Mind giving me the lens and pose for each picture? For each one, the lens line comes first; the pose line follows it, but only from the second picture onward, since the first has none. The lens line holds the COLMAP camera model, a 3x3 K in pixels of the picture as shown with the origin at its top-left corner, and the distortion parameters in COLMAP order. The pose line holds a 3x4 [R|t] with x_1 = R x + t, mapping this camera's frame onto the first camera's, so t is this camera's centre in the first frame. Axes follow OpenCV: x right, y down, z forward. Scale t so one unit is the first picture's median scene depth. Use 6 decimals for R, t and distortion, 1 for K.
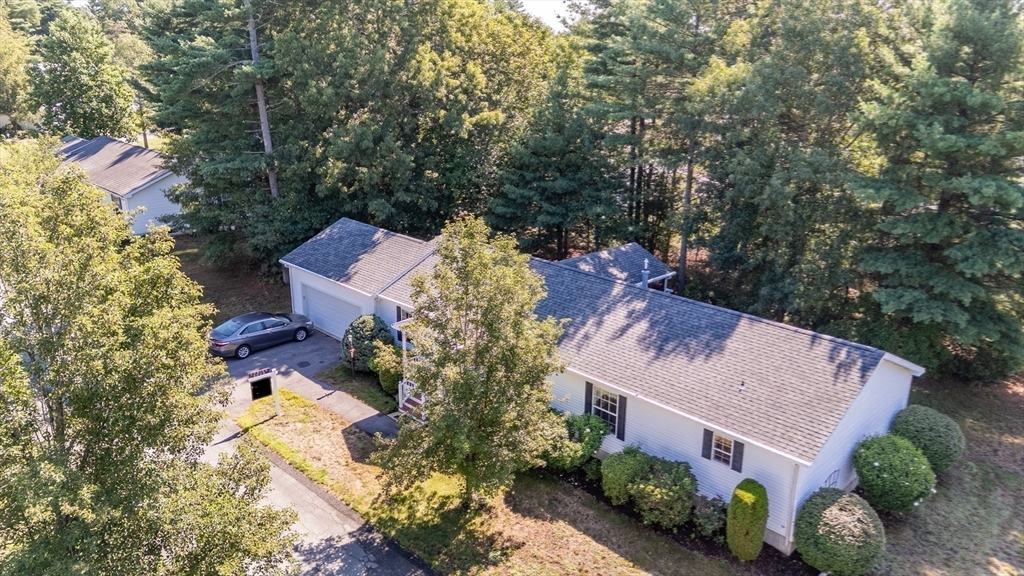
lens RADIAL K [[760.3, 0, 504.8], [0, 760.3, 285.0], [0, 0, 1]] dist [0.048312, -0.003230]
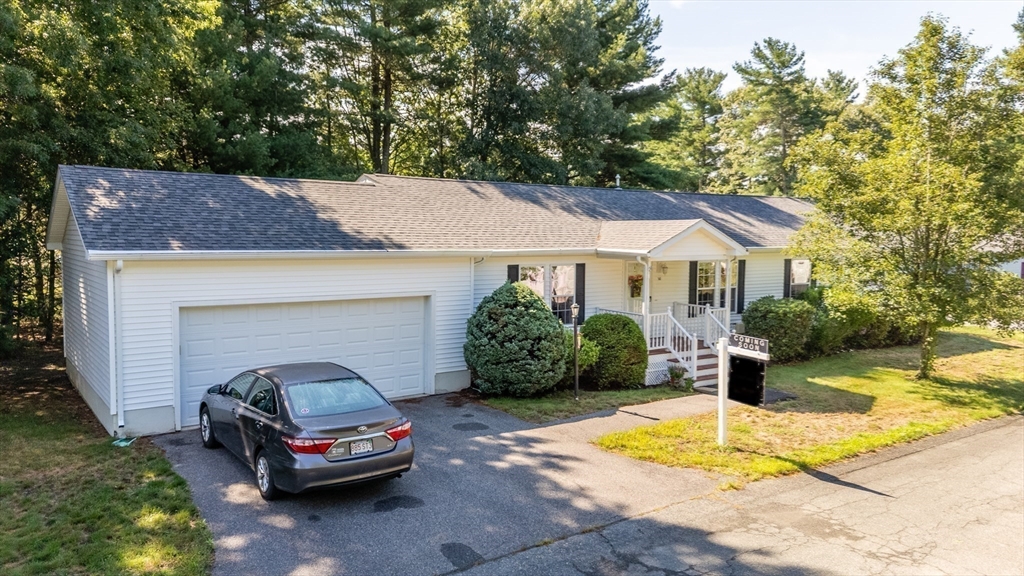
lens RADIAL K [[760.3, 0, 504.8], [0, 760.3, 285.0], [0, 0, 1]] dist [0.048312, -0.003230]
pose [[0.157720, -0.088952, 0.983469, -0.939140], [0.272442, 0.961200, 0.043246, 0.022642], [-0.949157, 0.261117, 0.175835, 1.253217]]
